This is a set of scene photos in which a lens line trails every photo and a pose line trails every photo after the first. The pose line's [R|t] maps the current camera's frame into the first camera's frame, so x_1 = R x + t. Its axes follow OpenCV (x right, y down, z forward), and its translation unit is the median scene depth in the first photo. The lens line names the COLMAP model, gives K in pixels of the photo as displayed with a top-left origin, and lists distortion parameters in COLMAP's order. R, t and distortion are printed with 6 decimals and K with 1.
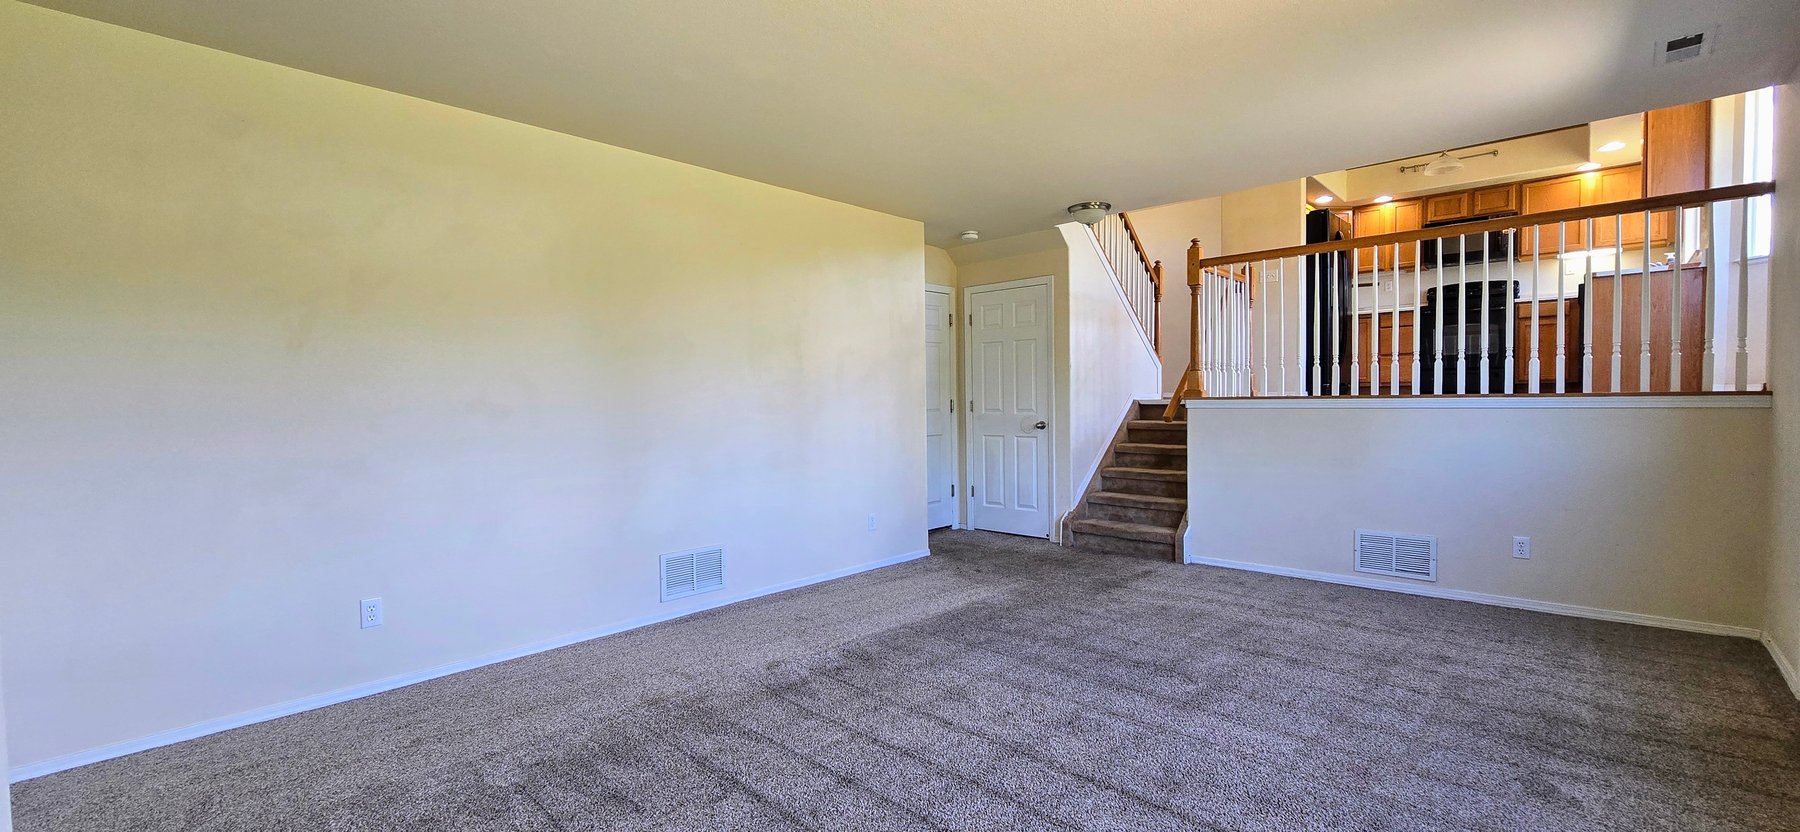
lens RADIAL K [[738.1, 0, 898.1], [0, 738.1, 420.3], [0, 0, 1]] dist [-0.003328, -0.000173]
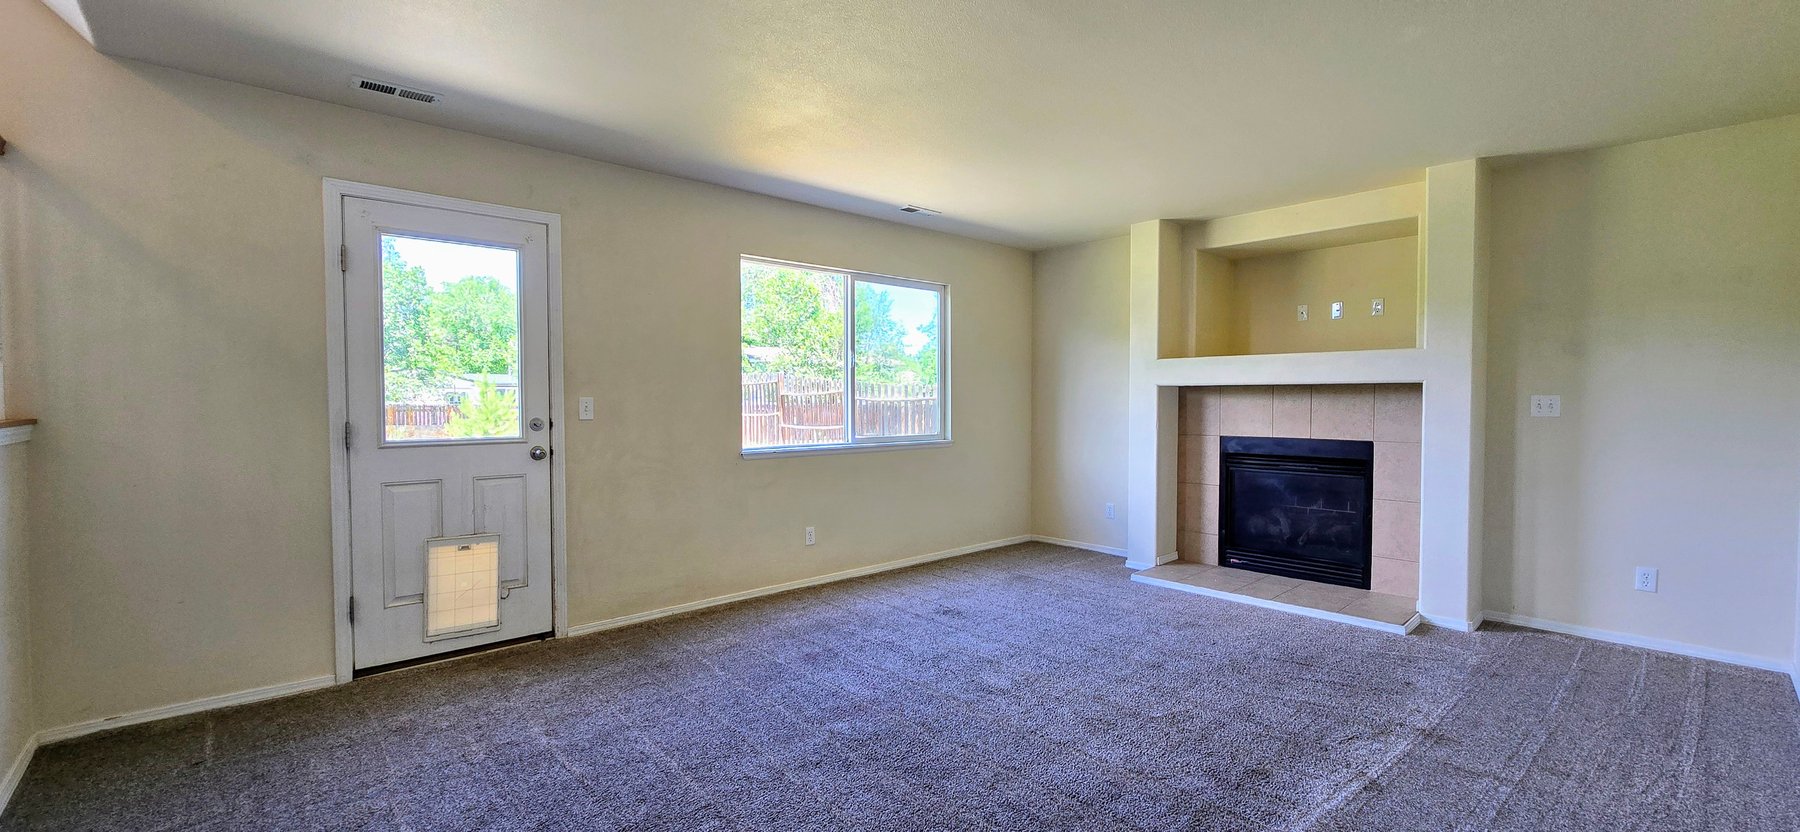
lens RADIAL K [[738.1, 0, 898.1], [0, 738.1, 420.3], [0, 0, 1]] dist [-0.003328, -0.000173]
pose [[-0.996928, 0.011139, 0.077531, 0.143174], [0.015840, 0.998055, 0.060286, -0.044429], [-0.076709, 0.061329, -0.995166, 1.075924]]
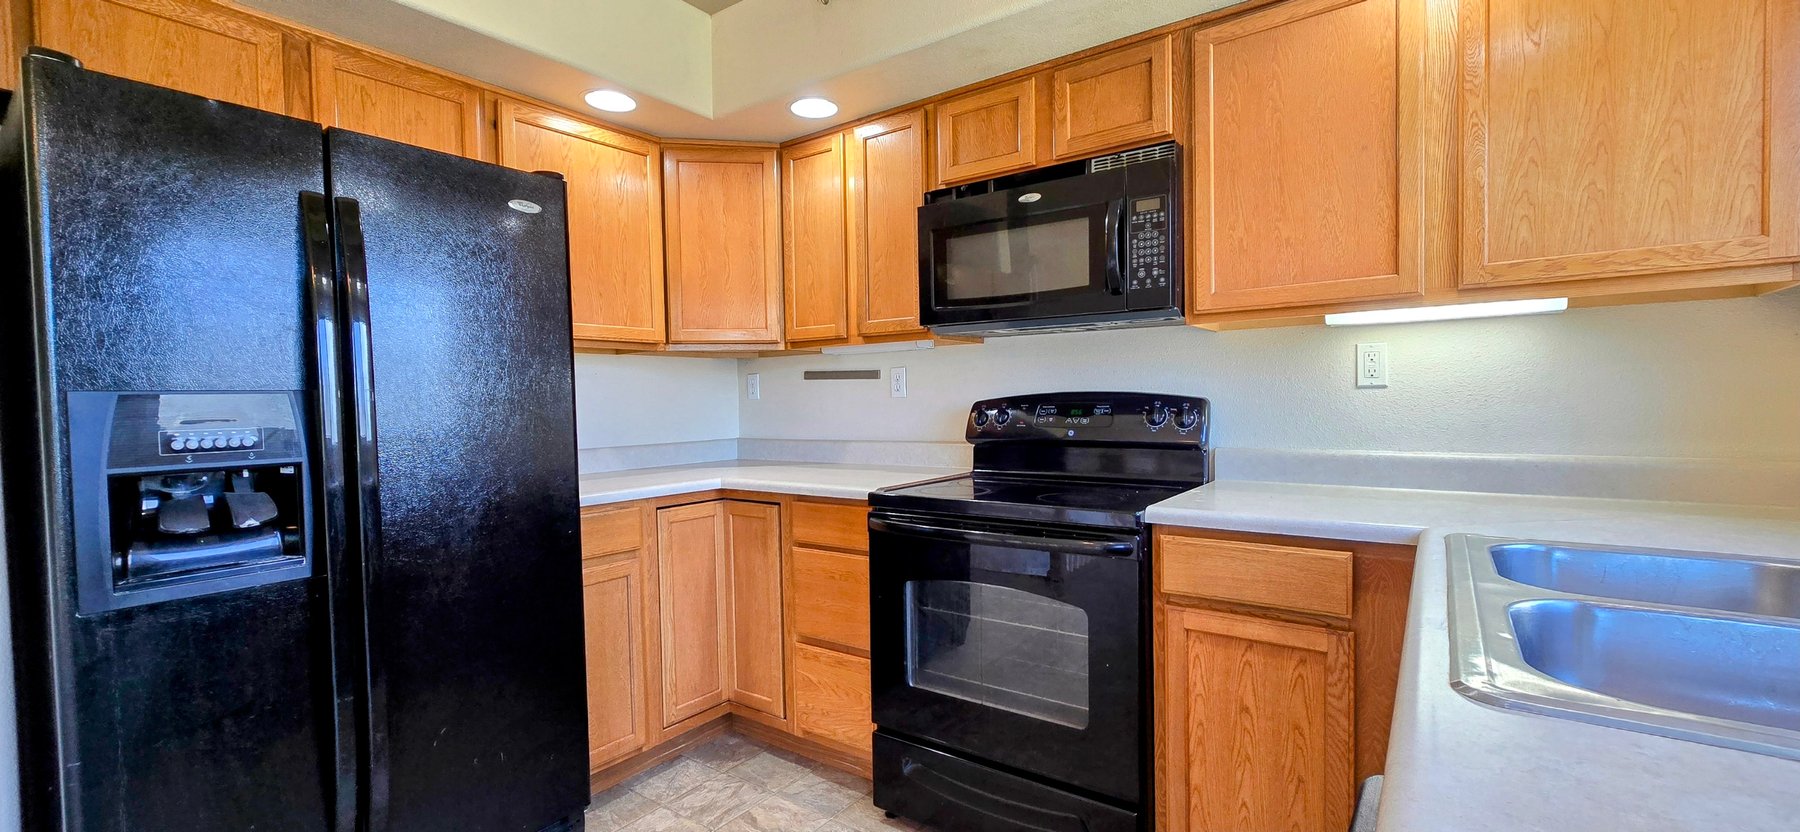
lens RADIAL K [[738.1, 0, 898.1], [0, 738.1, 420.3], [0, 0, 1]] dist [-0.003328, -0.000173]
pose [[0.992576, -0.008369, 0.121335, 1.014475], [0.009053, 0.999946, -0.005091, -0.265594], [-0.121285, 0.006152, 0.992599, 1.081132]]
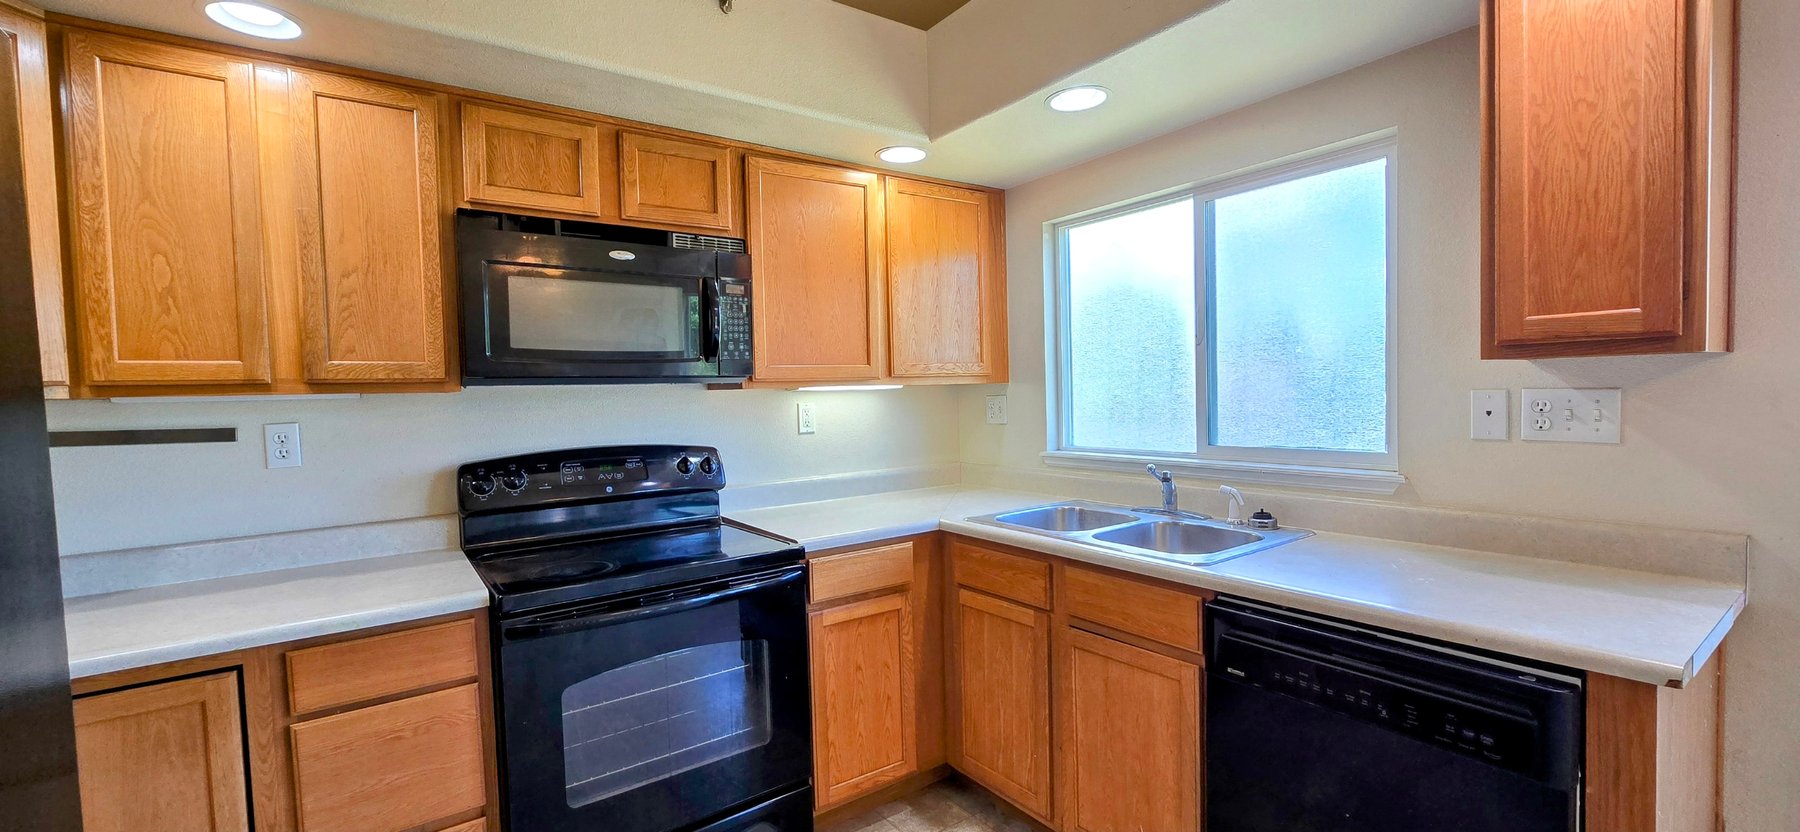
lens RADIAL K [[738.1, 0, 898.1], [0, 738.1, 420.3], [0, 0, 1]] dist [-0.003328, -0.000173]
pose [[0.193906, -0.033162, 0.980460, 0.779741], [0.056975, 0.998122, 0.022491, -0.299788], [-0.979364, 0.051500, 0.195431, 1.249464]]
